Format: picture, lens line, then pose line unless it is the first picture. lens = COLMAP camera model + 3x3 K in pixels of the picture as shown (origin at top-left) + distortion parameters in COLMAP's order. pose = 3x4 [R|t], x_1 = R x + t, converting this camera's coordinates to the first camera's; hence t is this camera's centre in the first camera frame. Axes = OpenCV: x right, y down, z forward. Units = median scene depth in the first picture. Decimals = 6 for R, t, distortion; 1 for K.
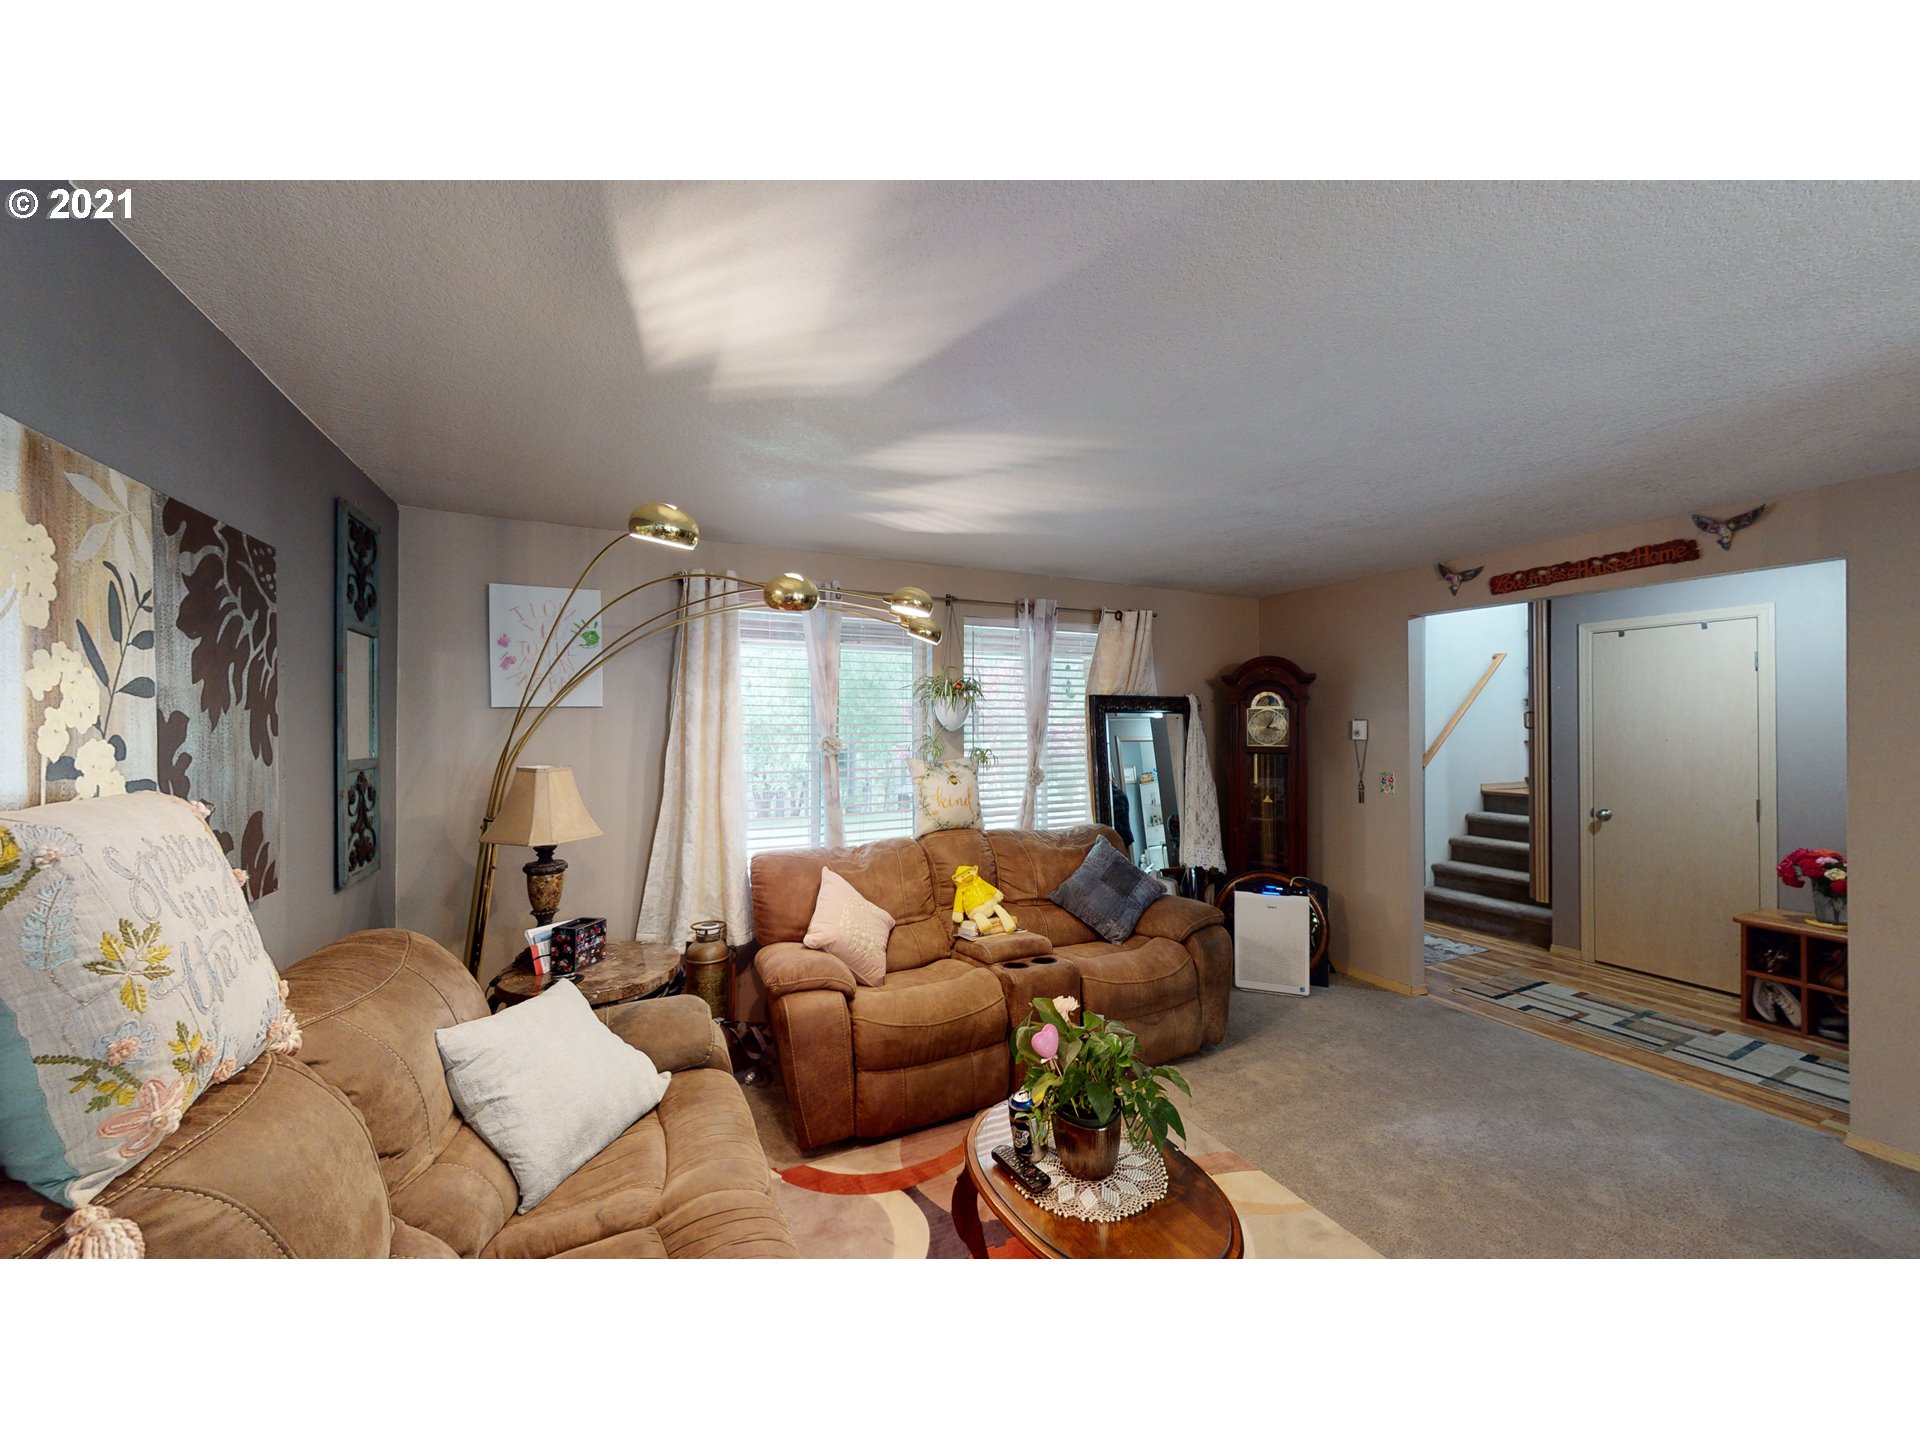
lens RADIAL K [[698.2, 0, 960.0], [0, 698.2, 720.0], [0, 0, 1]] dist [-0.005103, -0.000159]
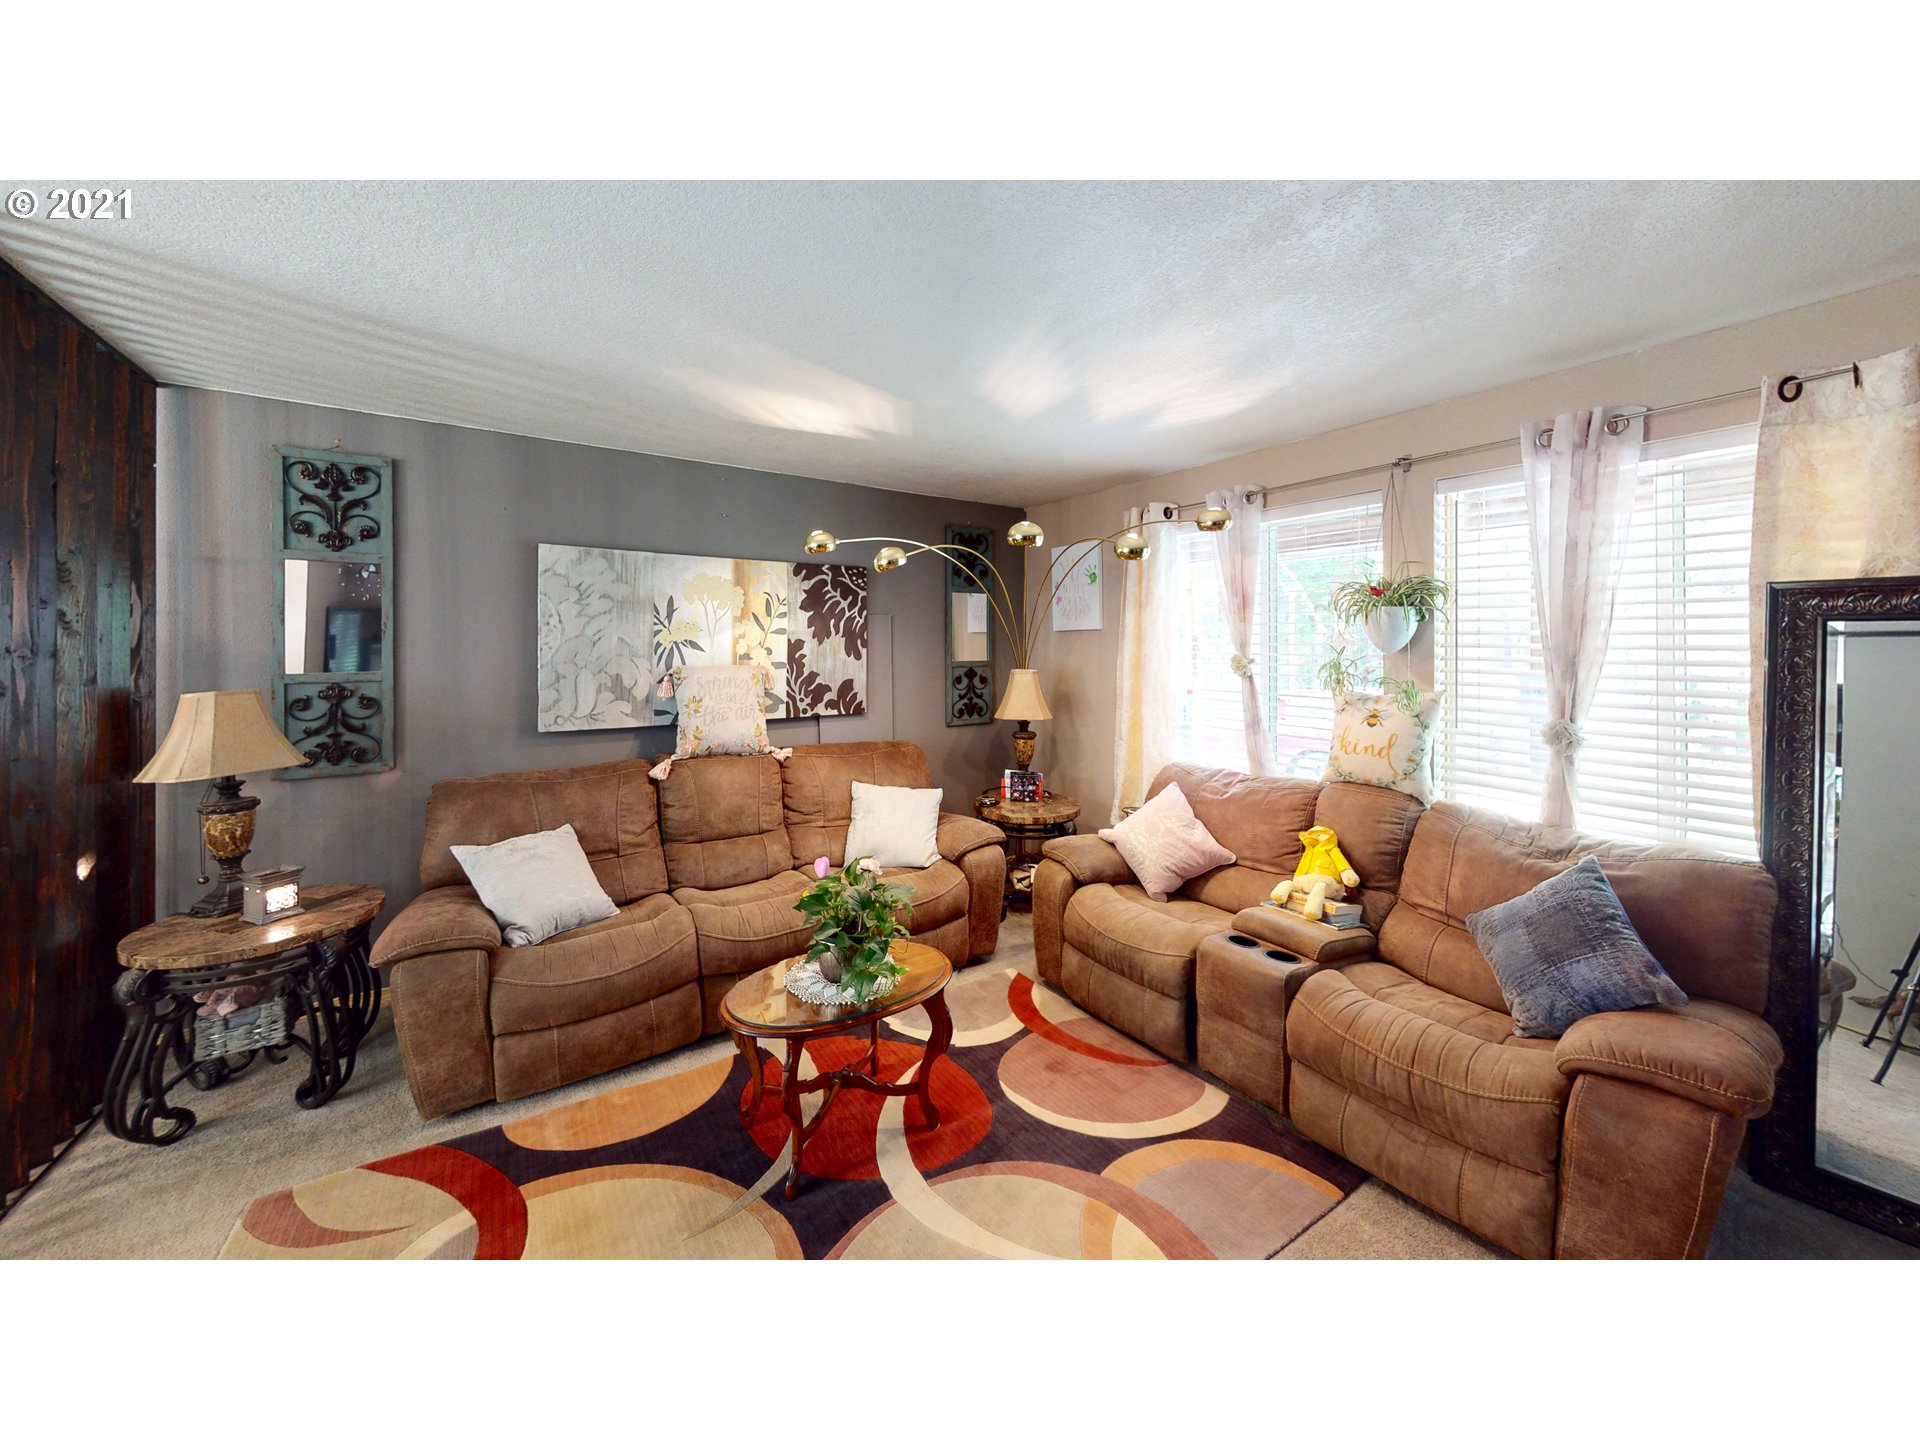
lens RADIAL K [[698.2, 0, 960.0], [0, 698.2, 720.0], [0, 0, 1]] dist [-0.005103, -0.000159]
pose [[0.127004, 0.115749, -0.985126, 1.501970], [0.008181, 0.993012, 0.117730, -0.011397], [0.991869, -0.023012, 0.125169, 1.061449]]
